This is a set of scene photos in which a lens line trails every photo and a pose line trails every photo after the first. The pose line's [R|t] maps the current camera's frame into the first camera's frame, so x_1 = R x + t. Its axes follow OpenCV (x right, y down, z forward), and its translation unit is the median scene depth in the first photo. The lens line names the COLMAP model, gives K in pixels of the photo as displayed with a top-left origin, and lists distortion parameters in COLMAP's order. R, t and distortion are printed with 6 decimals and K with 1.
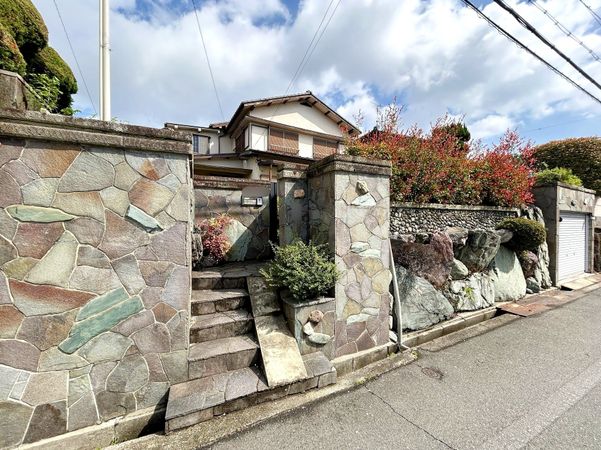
lens RADIAL K [[240.4, 0, 302.5], [0, 240.4, 224.6], [0, 0, 1]] dist [-0.001328, -0.000513]
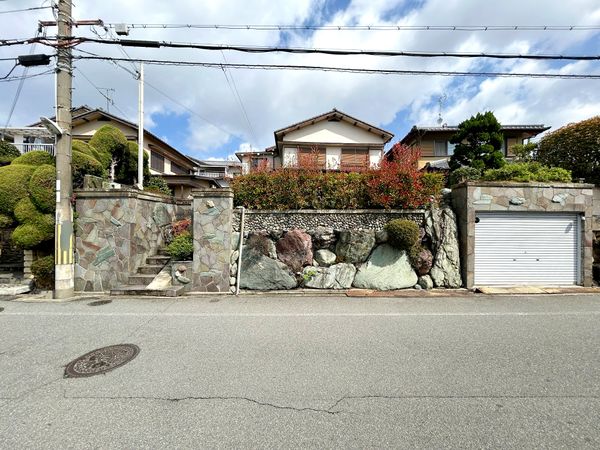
lens RADIAL K [[240.0, 0, 302.0], [0, 240.0, 224.6], [0, 0, 1]] dist [-0.001328, -0.000513]
pose [[0.896342, 0.001473, -0.443360, 1.689449], [-0.005485, 0.999955, -0.007768, 0.014086], [0.443329, 0.009395, 0.896310, -0.351164]]
